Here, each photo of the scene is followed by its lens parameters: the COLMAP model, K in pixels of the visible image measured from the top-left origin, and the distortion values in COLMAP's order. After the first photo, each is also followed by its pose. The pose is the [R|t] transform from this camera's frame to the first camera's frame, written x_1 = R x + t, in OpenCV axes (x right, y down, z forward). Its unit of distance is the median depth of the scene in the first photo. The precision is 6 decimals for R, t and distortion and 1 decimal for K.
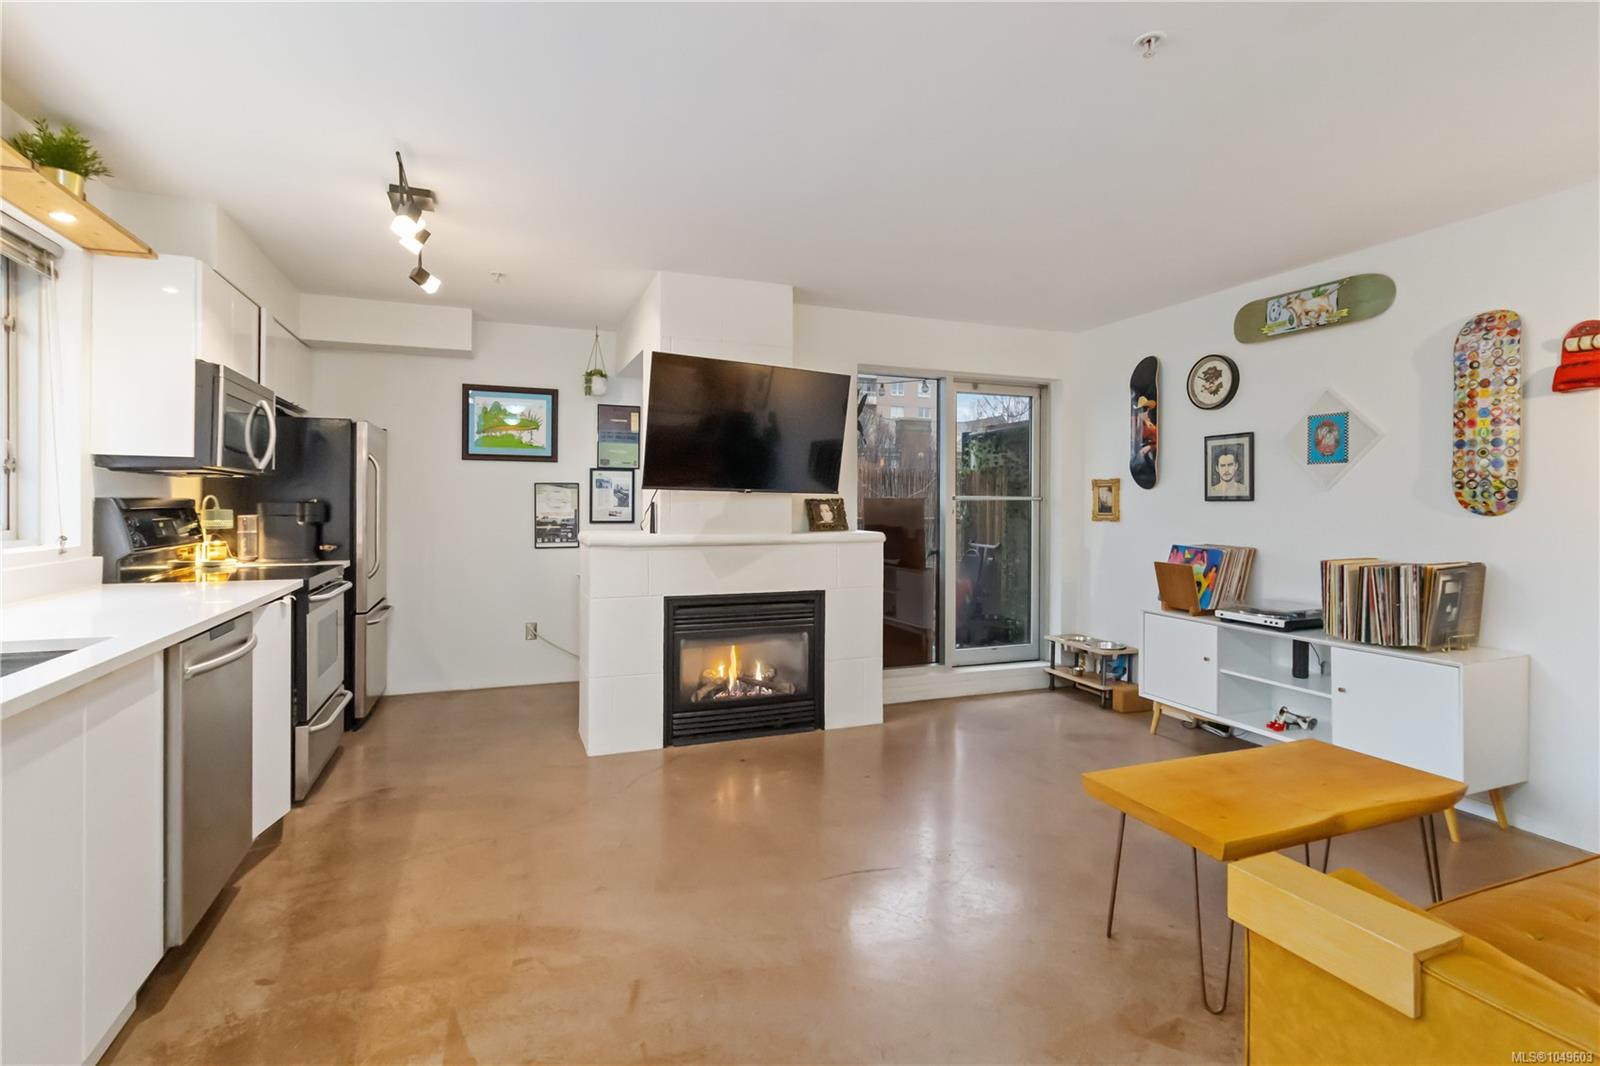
lens RADIAL K [[757.7, 0, 791.1], [0, 757.7, 502.9], [0, 0, 1]] dist [0.008906, 0.000176]
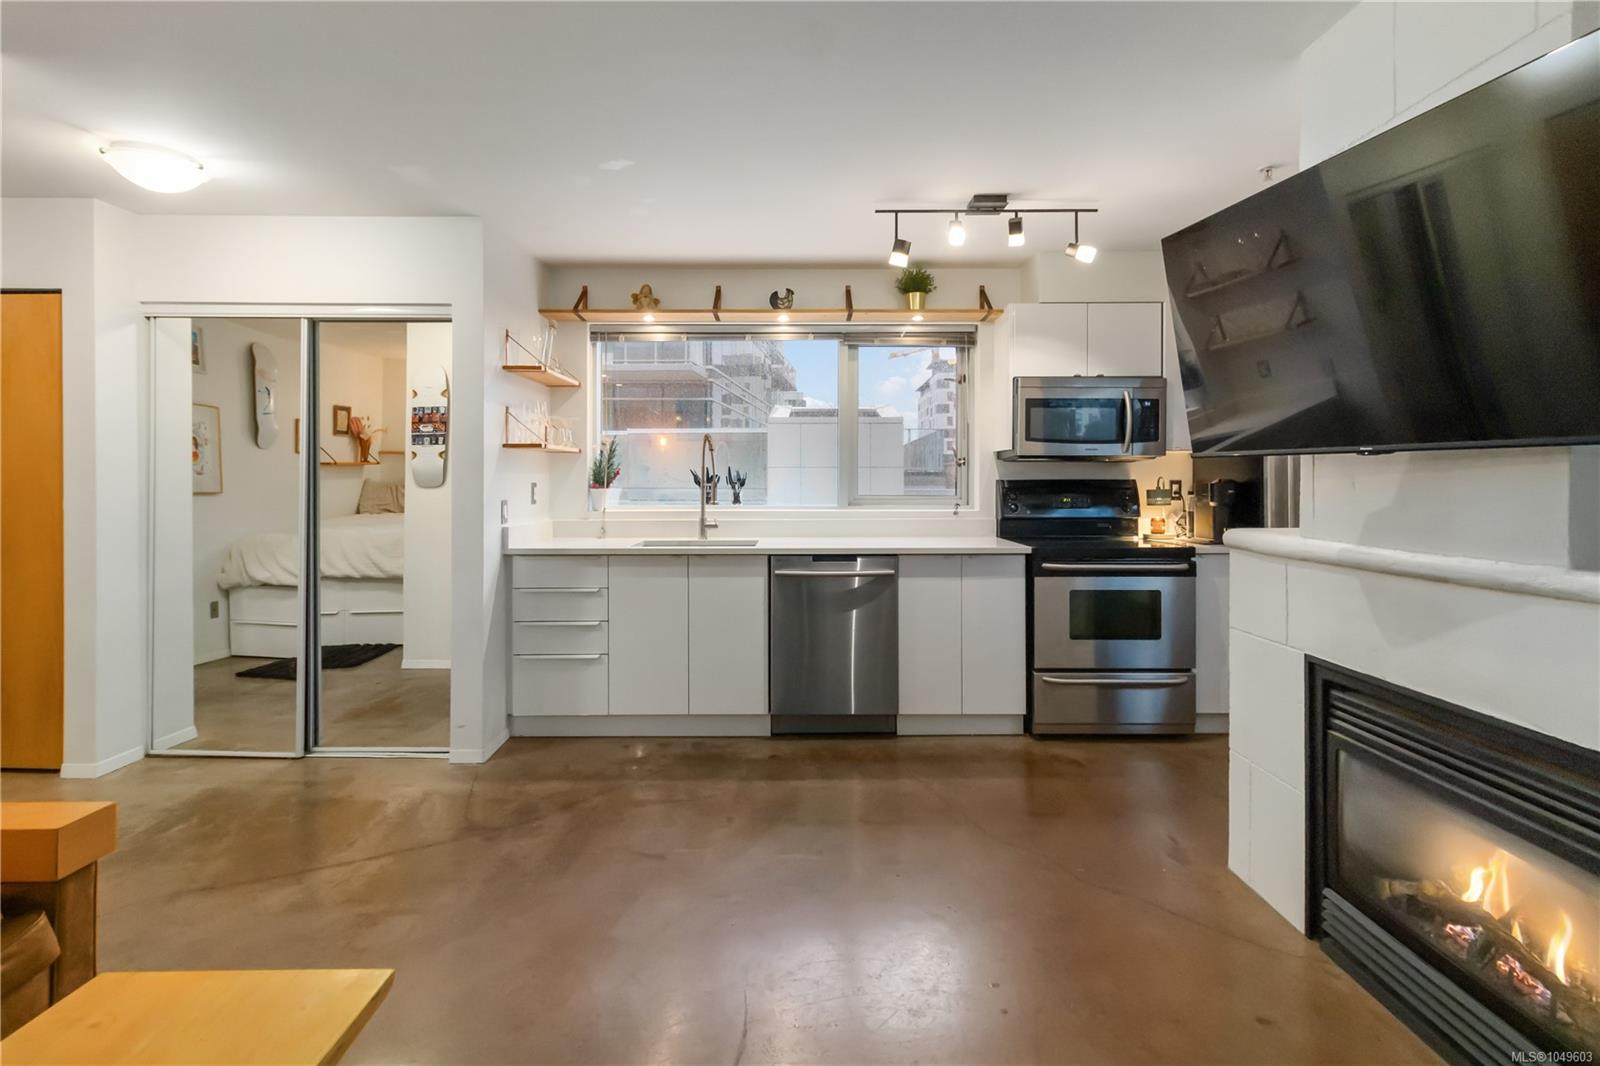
lens RADIAL K [[749.3, 0, 798.2], [0, 749.3, 482.5], [0, 0, 1]] dist [0.000939, -0.000083]
pose [[-0.362624, -0.006063, -0.931916, 0.528663], [0.000127, 0.999979, -0.006555, 0.006406], [0.931935, -0.002496, -0.362616, 0.992673]]
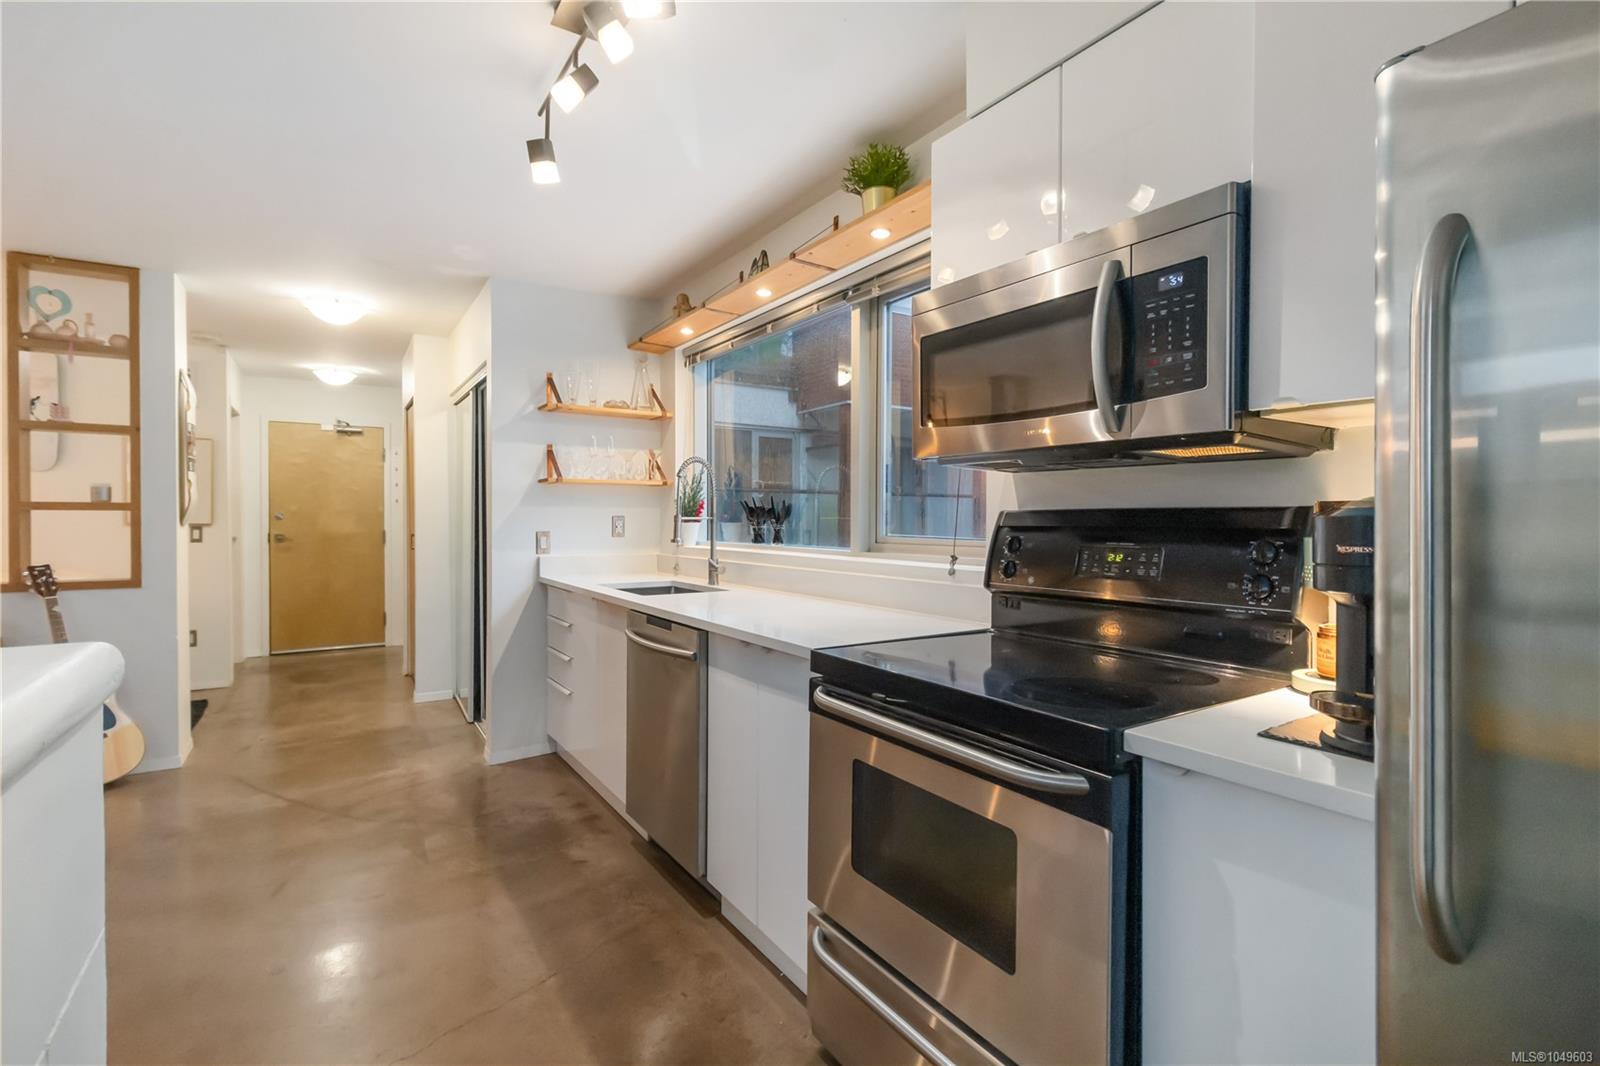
lens RADIAL K [[744.8, 0, 798.5], [0, 744.8, 524.7], [0, 0, 1]] dist [0.004777, 0.000527]
pose [[-0.980088, -0.008472, -0.198382, -0.475237], [-0.009441, 0.999948, 0.003939, 0.005159], [0.198338, 0.005734, -0.980117, 1.417029]]
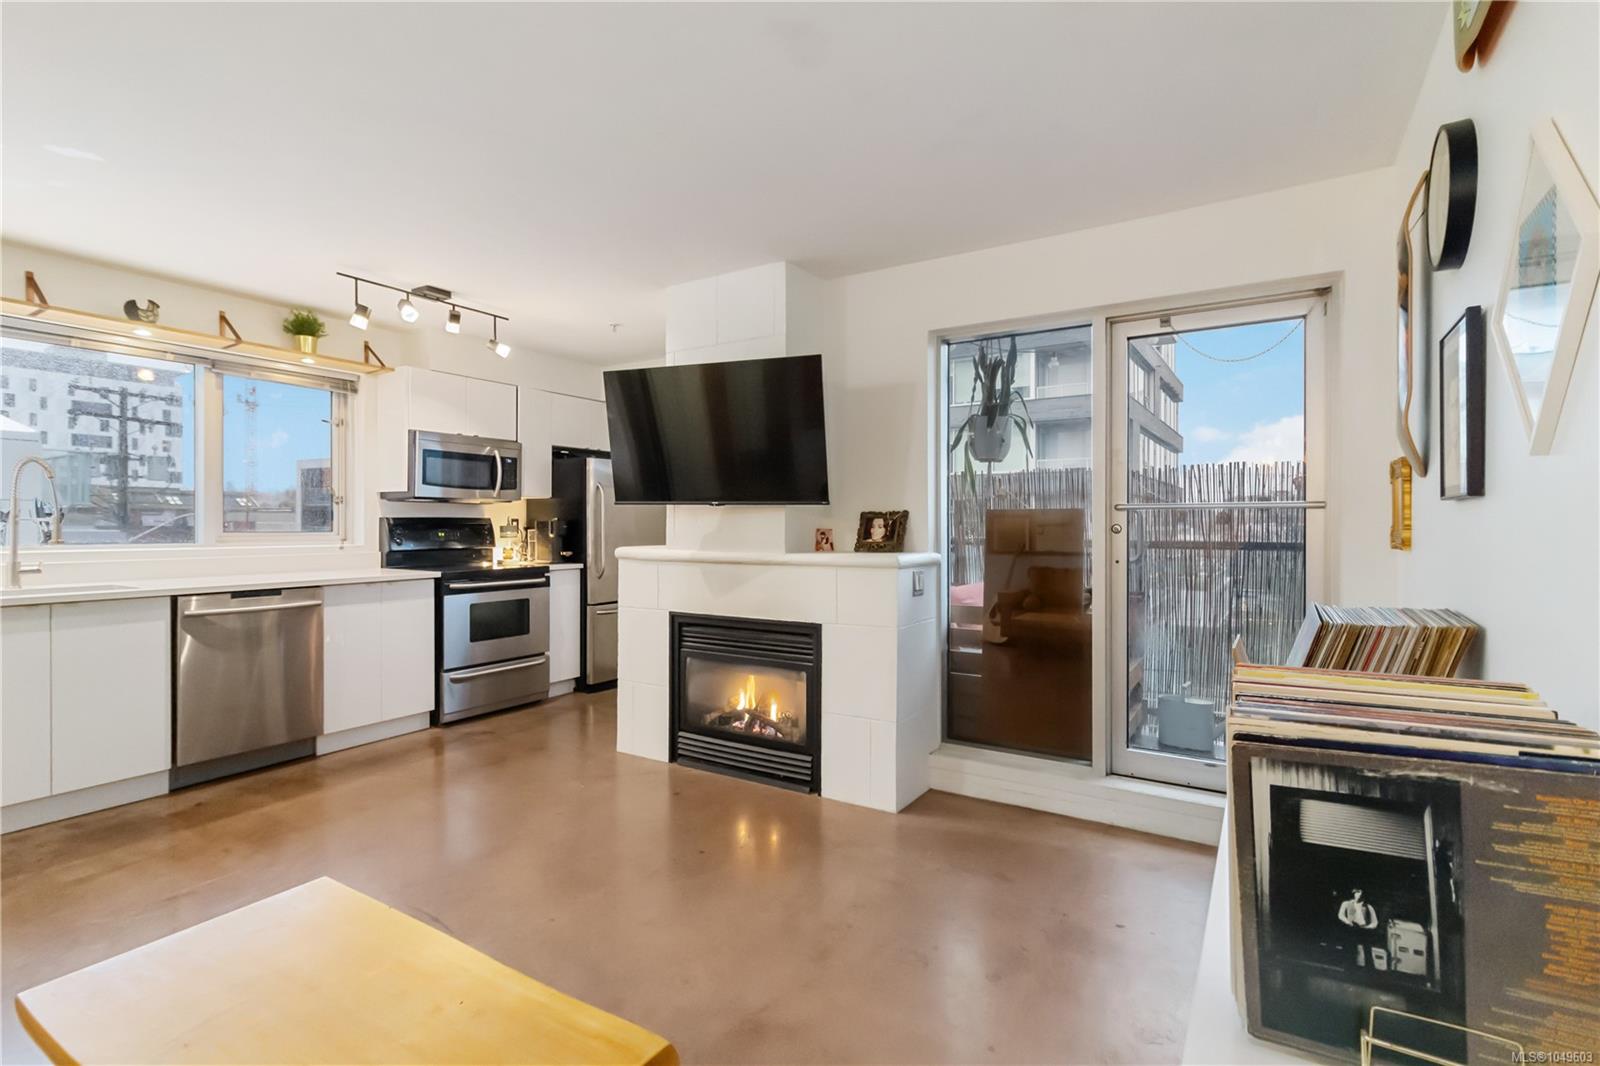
lens RADIAL K [[744.8, 0, 798.5], [0, 744.8, 524.7], [0, 0, 1]] dist [0.004777, 0.000527]
pose [[0.600177, -0.003874, -0.799858, 0.833662], [0.002915, 0.999992, -0.002656, 0.014115], [0.799862, -0.000738, 0.600183, 0.632142]]
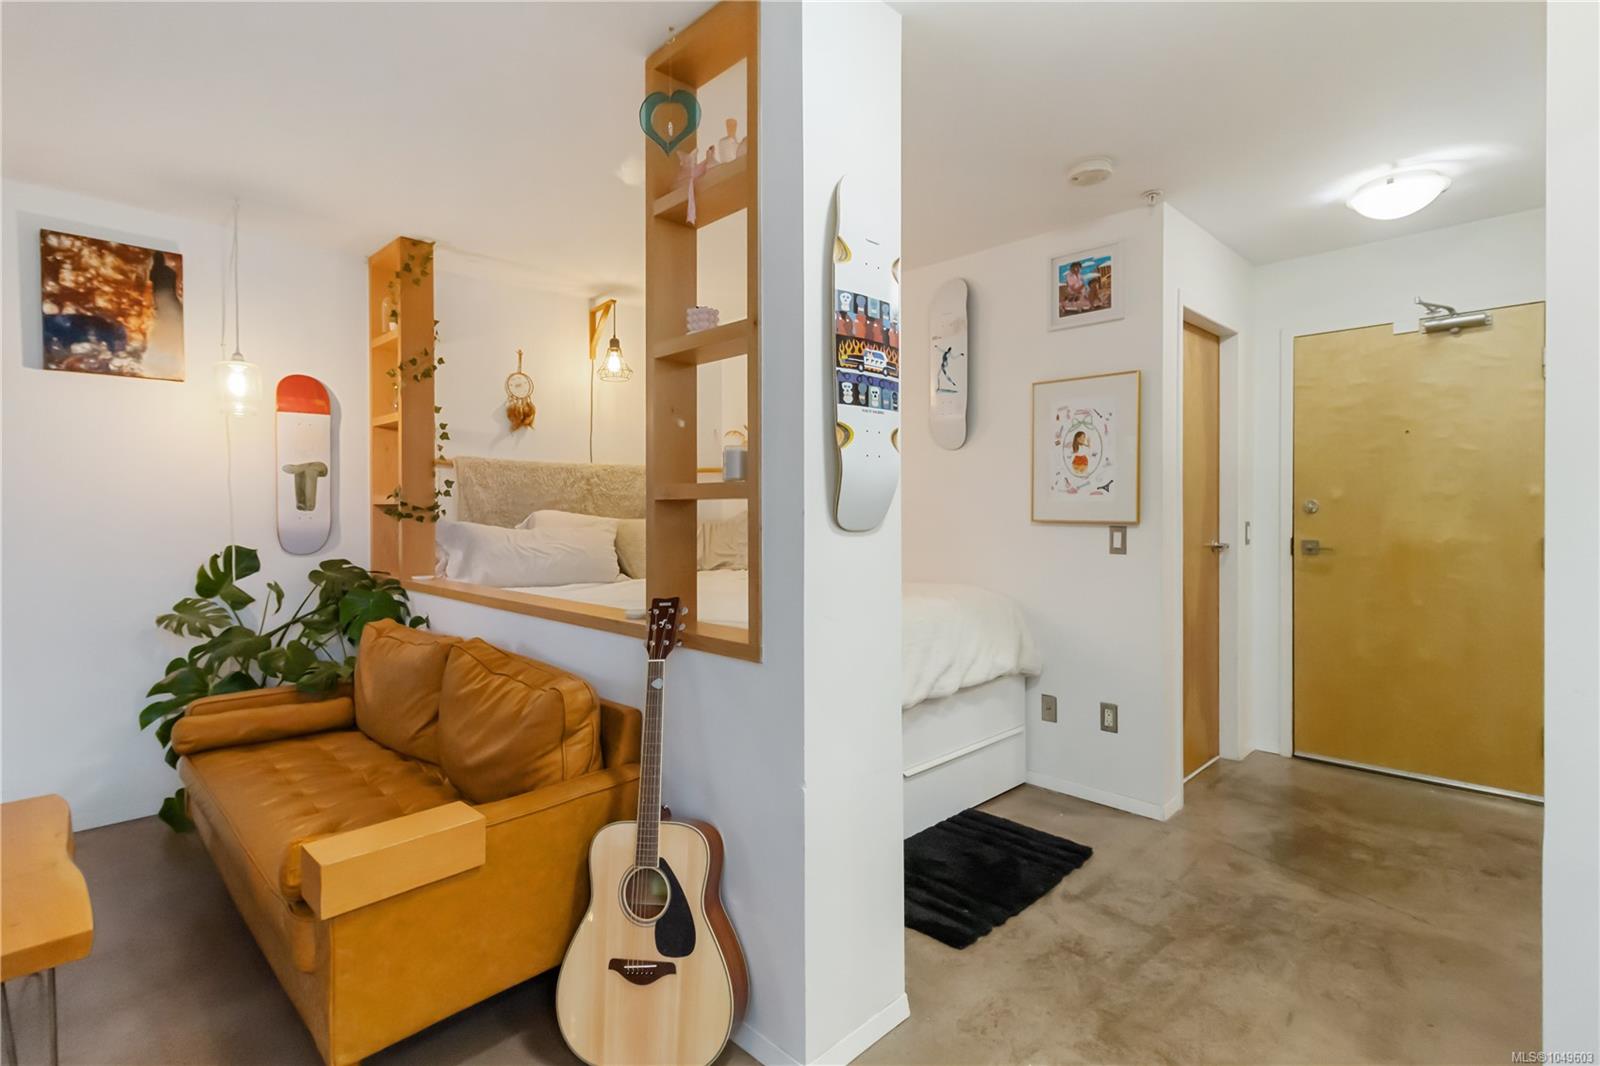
lens RADIAL K [[759.1, 0, 804.5], [0, 759.1, 520.0], [0, 0, 1]] dist [0.007076, 0.000377]
pose [[-0.406442, -0.017125, 0.913516, -0.234737], [-0.002985, 0.999844, 0.017415, 0.004350], [-0.913672, 0.004351, -0.406430, 0.344027]]
